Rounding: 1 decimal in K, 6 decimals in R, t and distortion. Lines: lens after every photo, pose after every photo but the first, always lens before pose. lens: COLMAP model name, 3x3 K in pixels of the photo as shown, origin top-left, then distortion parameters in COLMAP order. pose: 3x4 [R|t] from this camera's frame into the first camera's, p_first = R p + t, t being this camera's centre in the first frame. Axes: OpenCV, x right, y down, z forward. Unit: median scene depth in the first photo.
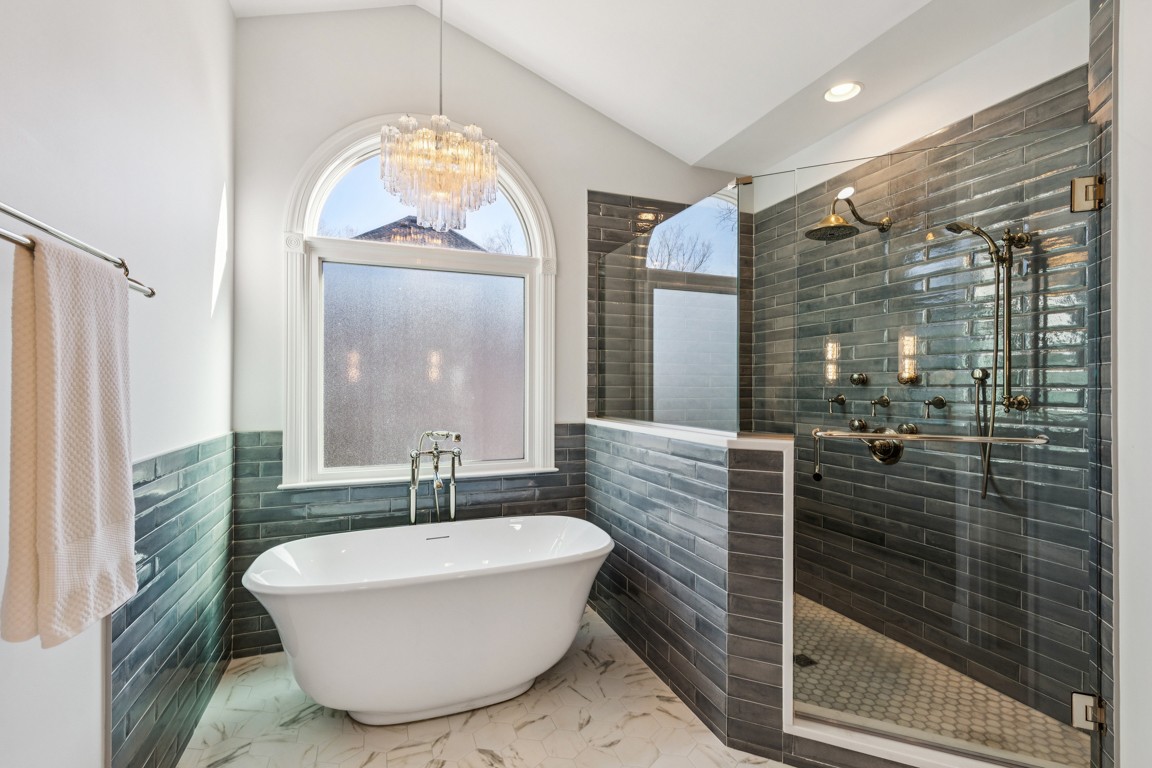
lens RADIAL K [[525.0, 0, 576.9], [0, 525.0, 387.3], [0, 0, 1]] dist [0.005745, -0.000861]
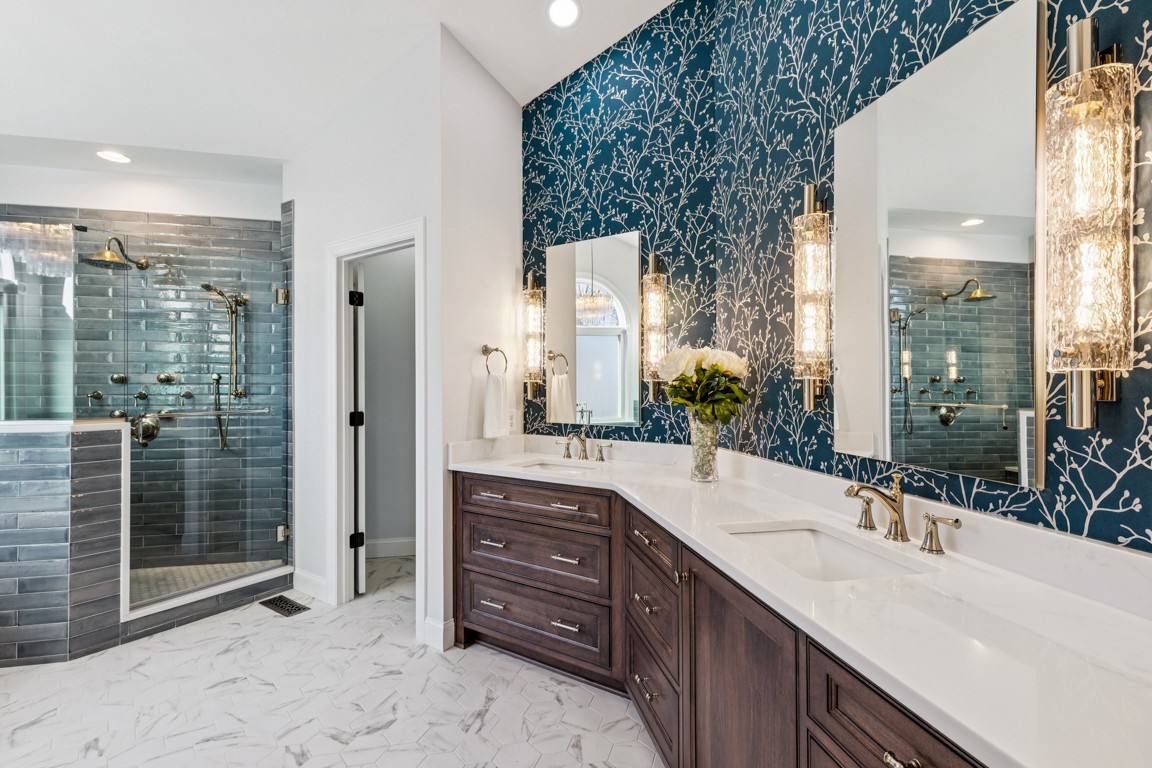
lens RADIAL K [[525.0, 0, 576.7], [0, 525.0, 382.4], [0, 0, 1]] dist [0.005745, -0.000861]
pose [[0.172419, 0.000845, 0.985023, -0.715544], [-0.000166, 1.000000, -0.000829, -0.007746], [-0.985024, -0.000020, 0.172419, -0.425311]]
